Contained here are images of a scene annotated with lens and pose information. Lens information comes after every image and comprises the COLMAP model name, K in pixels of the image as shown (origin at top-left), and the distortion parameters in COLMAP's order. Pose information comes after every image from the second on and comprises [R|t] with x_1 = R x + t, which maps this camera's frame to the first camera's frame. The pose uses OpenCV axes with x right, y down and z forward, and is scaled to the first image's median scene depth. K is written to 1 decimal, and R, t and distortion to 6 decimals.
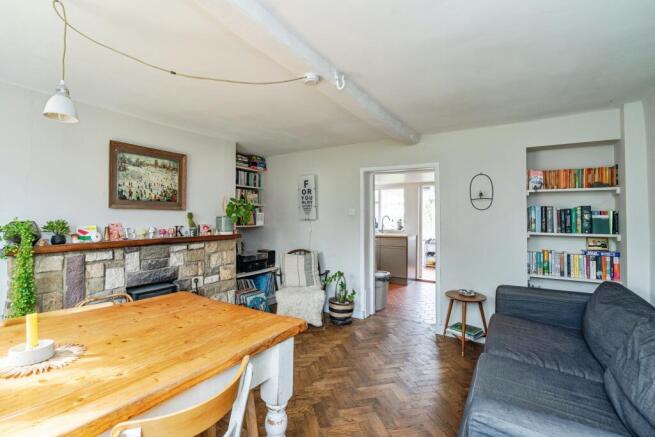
lens RADIAL K [[294.9, 0, 329.2], [0, 294.9, 211.9], [0, 0, 1]] dist [-0.001698, -0.000218]
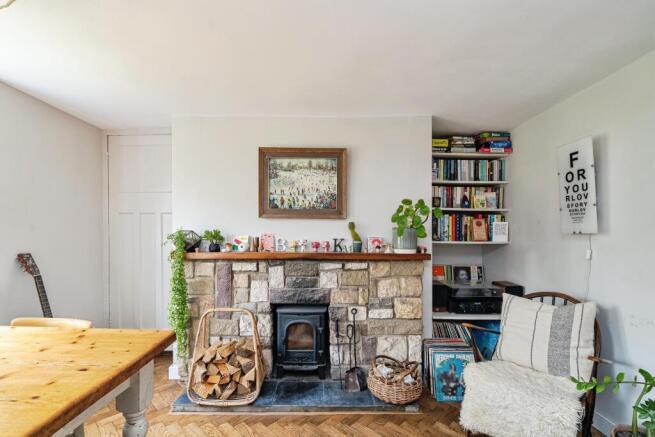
lens RADIAL K [[300.2, 0, 328.6], [0, 300.2, 232.1], [0, 0, 1]] dist [-0.003312, -0.000284]
pose [[0.529941, 0.007656, -0.848000, 0.173457], [0.010179, 0.999830, 0.015388, 0.017042], [0.847973, -0.016786, 0.529773, 0.552118]]
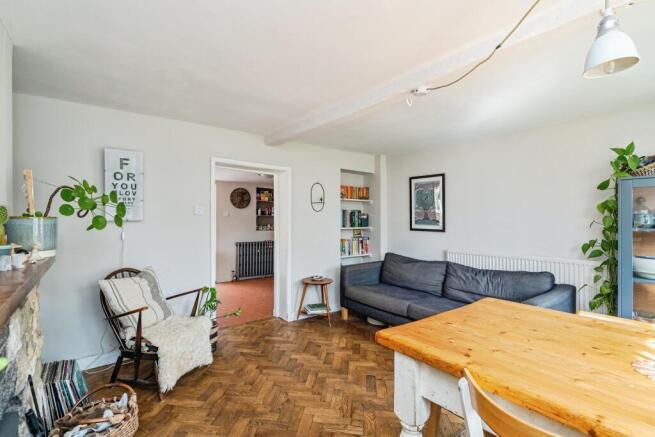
lens RADIAL K [[294.1, 0, 322.9], [0, 294.1, 217.1], [0, 0, 1]] dist [-0.004544, -0.000767]
pose [[0.393490, -0.001233, 0.919328, -0.671862], [-0.019774, 0.999756, 0.009805, 0.005499], [-0.919116, -0.022037, 0.393370, 0.505134]]
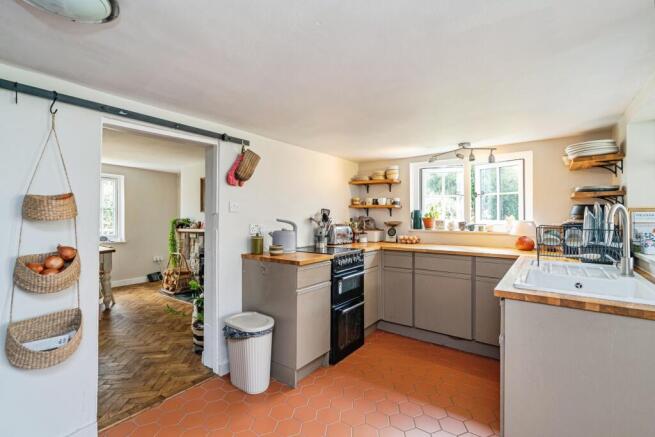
lens RADIAL K [[294.1, 0, 322.9], [0, 294.1, 217.1], [0, 0, 1]] dist [-0.004544, -0.000767]
pose [[-0.124681, 0.005639, -0.992181, 0.900878], [0.016455, 0.999858, 0.003615, 0.020444], [0.992060, -0.015875, -0.124756, 1.688191]]
